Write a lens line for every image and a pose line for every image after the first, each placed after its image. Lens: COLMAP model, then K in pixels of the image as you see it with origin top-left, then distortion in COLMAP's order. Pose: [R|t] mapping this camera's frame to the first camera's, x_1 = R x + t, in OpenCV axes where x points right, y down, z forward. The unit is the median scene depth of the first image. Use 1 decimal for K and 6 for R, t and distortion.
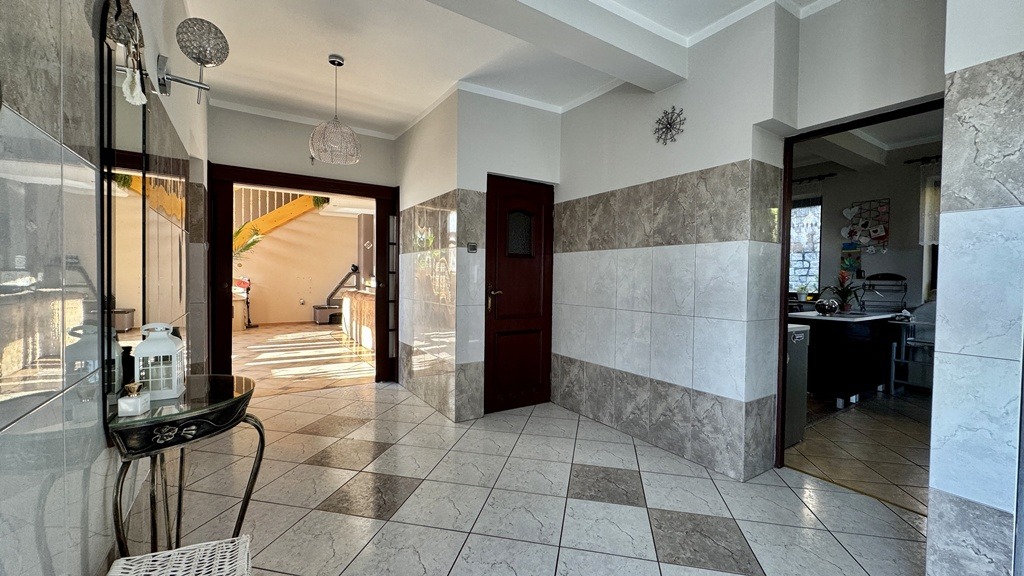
lens RADIAL K [[405.5, 0, 518.2], [0, 405.5, 286.5], [0, 0, 1]] dist [-0.001863, 0.000326]
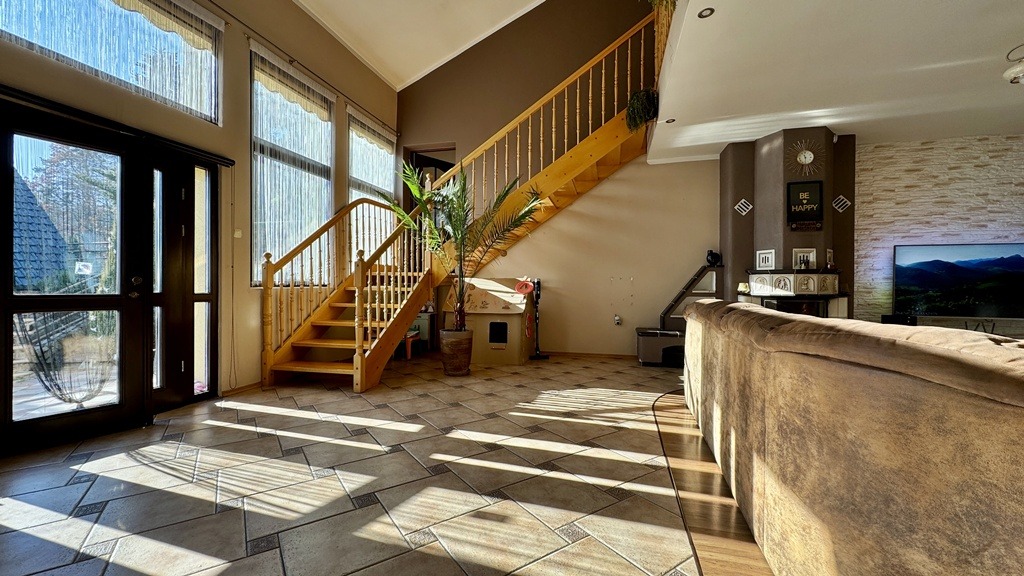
lens RADIAL K [[405.5, 0, 512.0], [0, 405.5, 288.0], [0, 0, 1]] dist [-0.001863, 0.000326]
pose [[0.670528, -0.004583, -0.741870, -0.206351], [-0.014735, 0.999701, -0.019494, 0.006164], [0.741738, 0.024003, 0.670260, 0.498586]]
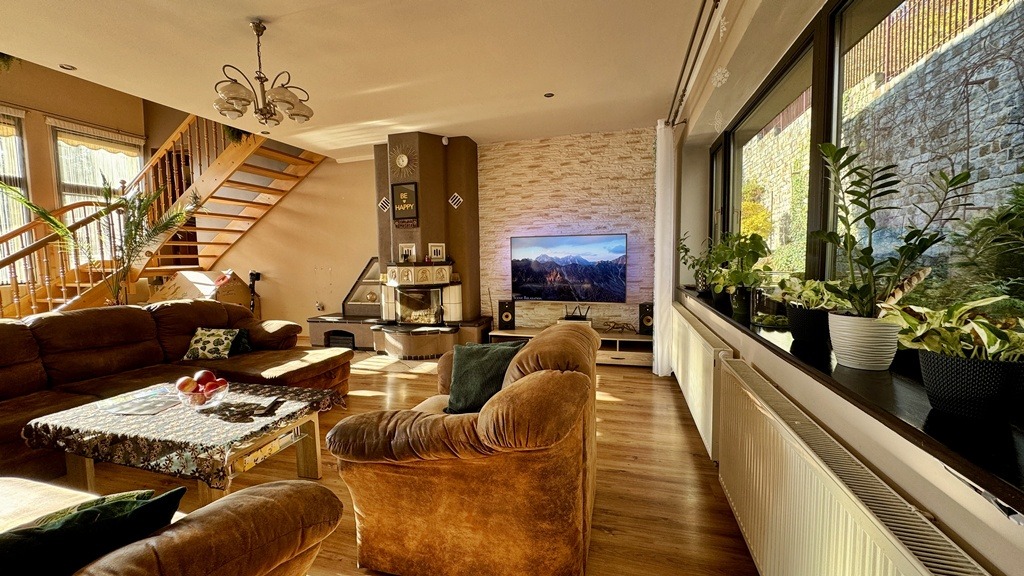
lens RADIAL K [[405.5, 0, 511.4], [0, 405.5, 285.8], [0, 0, 1]] dist [-0.001863, 0.000326]
pose [[0.653434, 0.032198, -0.756298, 0.142430], [0.007673, 0.998762, 0.049150, -0.022756], [0.756944, -0.037919, 0.652378, 0.806504]]
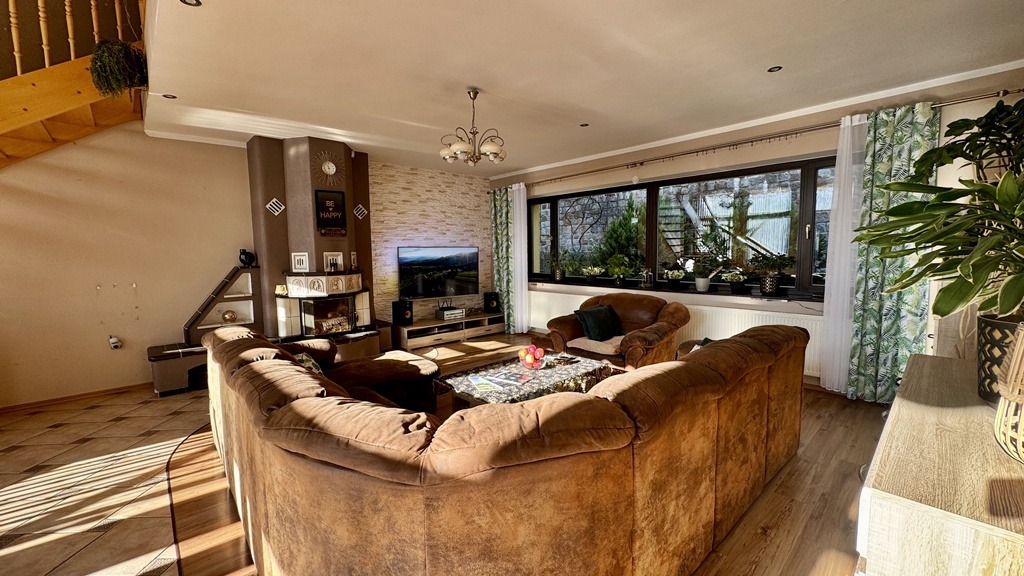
lens RADIAL K [[405.5, 0, 511.8], [0, 405.5, 286.5], [0, 0, 1]] dist [-0.001863, 0.000326]
pose [[0.986767, -0.037951, 0.157639, -0.186536], [0.027593, 0.997346, 0.067381, -0.036757], [-0.159778, -0.062140, 0.985195, 0.514054]]
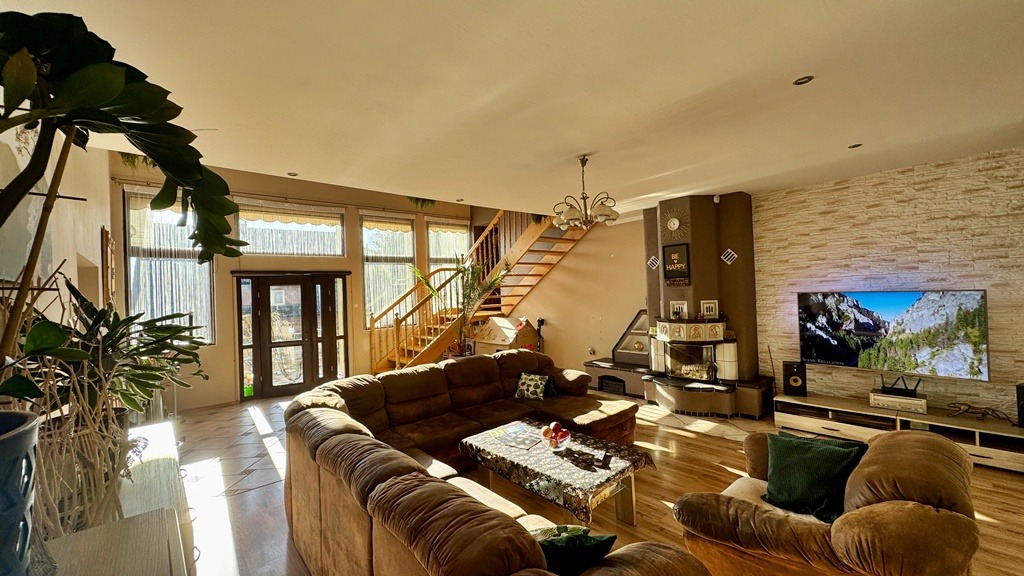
lens RADIAL K [[405.5, 0, 513.2], [0, 405.5, 286.5], [0, 0, 1]] dist [-0.001863, 0.000326]
pose [[0.147077, -0.027302, -0.988748, 0.165840], [0.017021, 0.999541, -0.025069, -0.060434], [0.988979, -0.013142, 0.147474, 0.748959]]
